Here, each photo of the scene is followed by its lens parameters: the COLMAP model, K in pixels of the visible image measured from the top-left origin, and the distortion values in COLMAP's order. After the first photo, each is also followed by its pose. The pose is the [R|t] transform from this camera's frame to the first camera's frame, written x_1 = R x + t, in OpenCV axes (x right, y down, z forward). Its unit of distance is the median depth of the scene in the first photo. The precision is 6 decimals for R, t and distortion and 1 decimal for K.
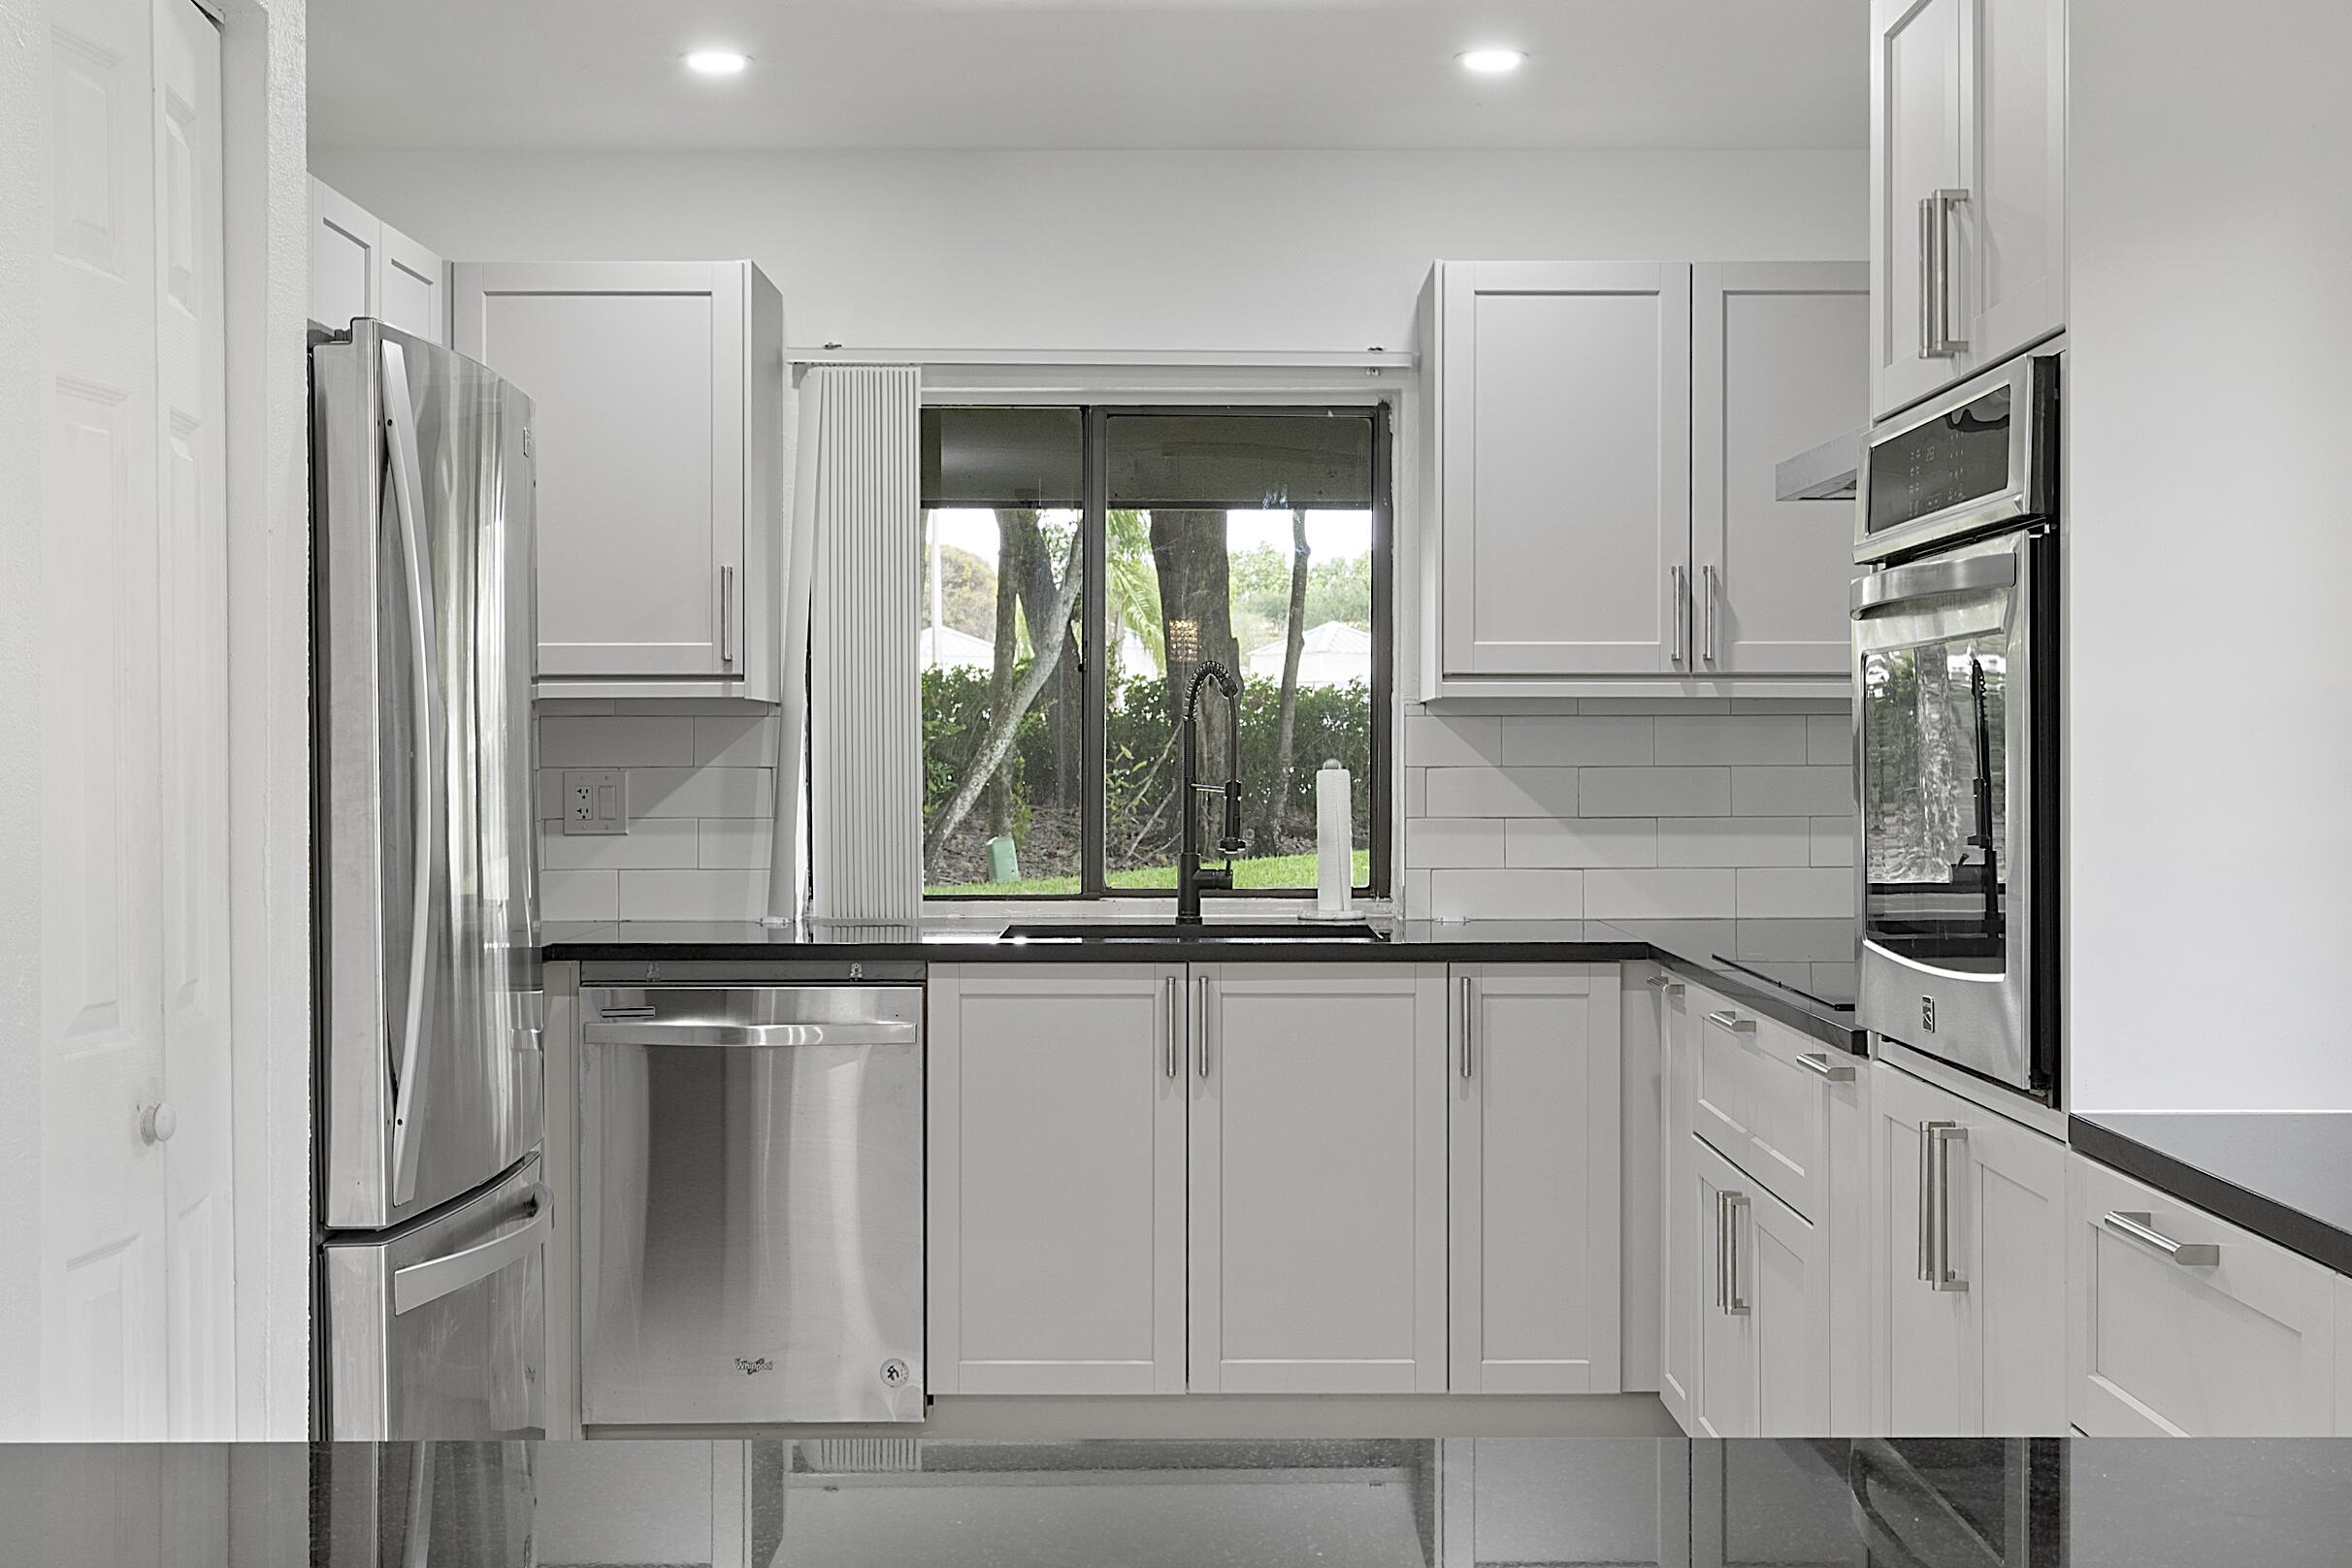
lens RADIAL K [[2853.4, 0, 1229.0], [0, 2853.4, 748.5], [0, 0, 1]] dist [-0.016798, -0.015916]
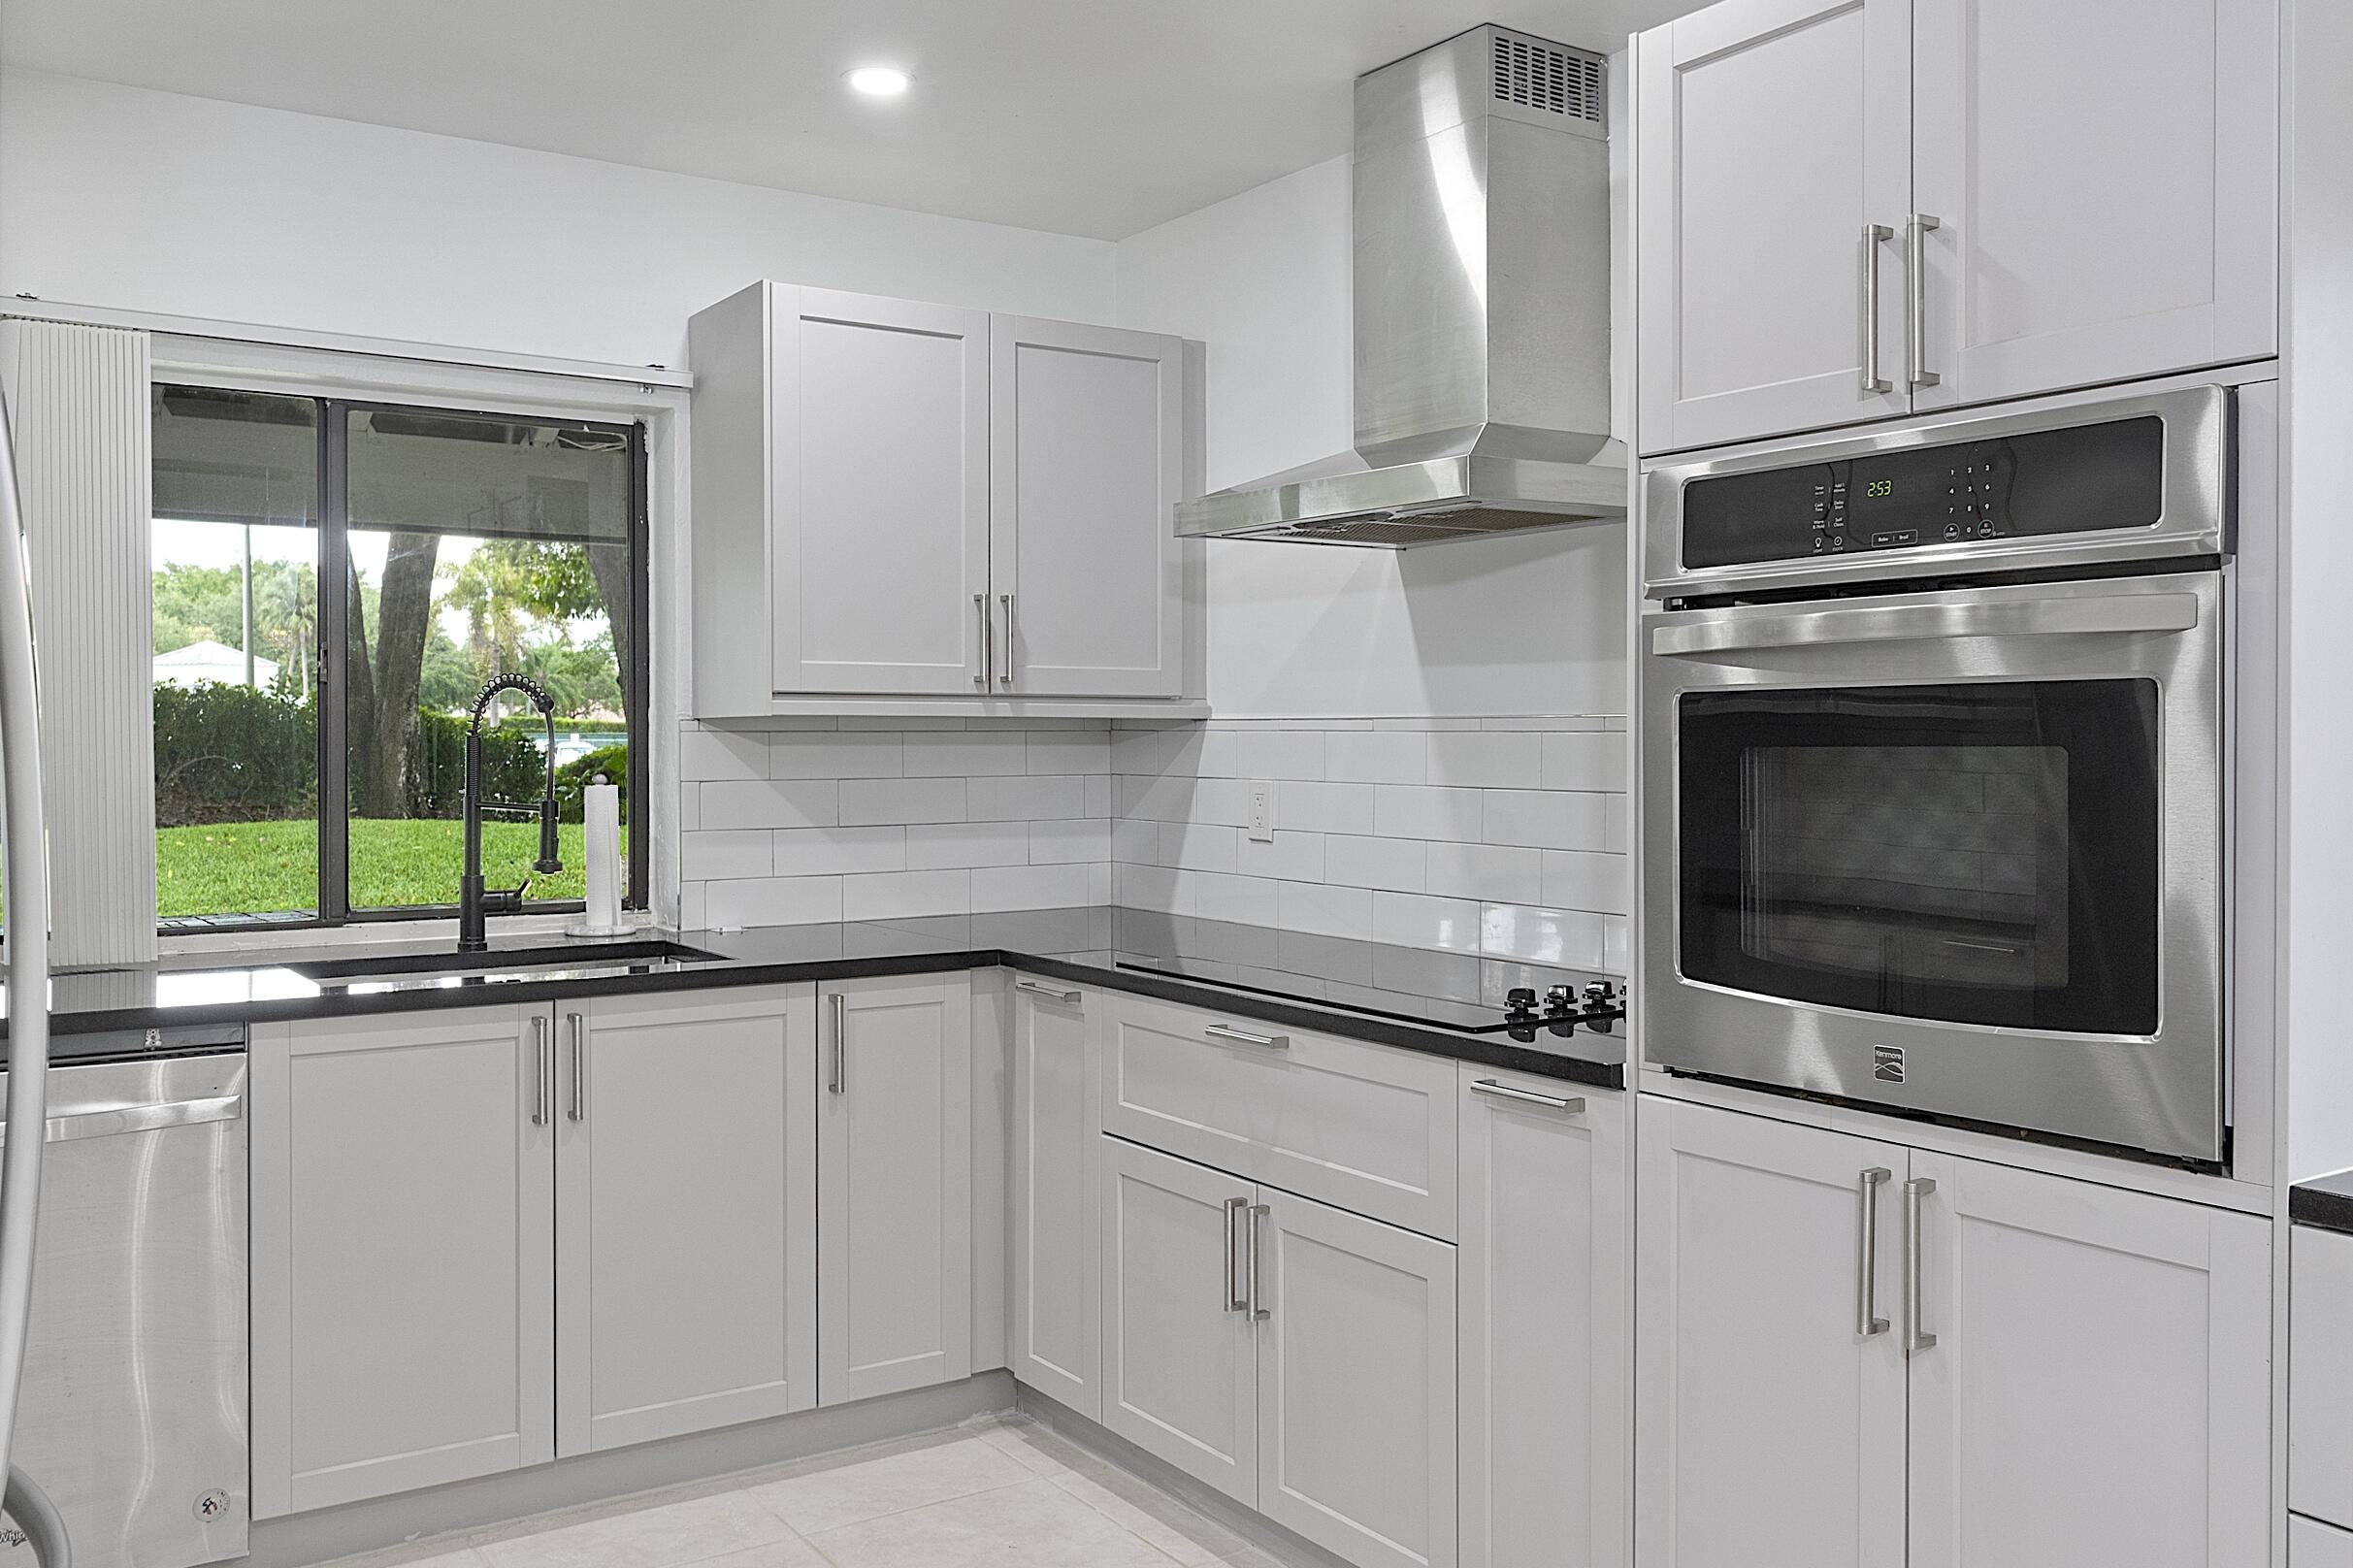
lens RADIAL K [[2052.8, 0, 1173.2], [0, 2052.8, 742.6], [0, 0, 1]] dist [0.033353, -0.003558]
pose [[0.842025, -0.002328, 0.539434, -0.189748], [-0.000813, 0.999984, 0.005585, -0.011724], [-0.539438, -0.005141, 0.842009, 0.292515]]
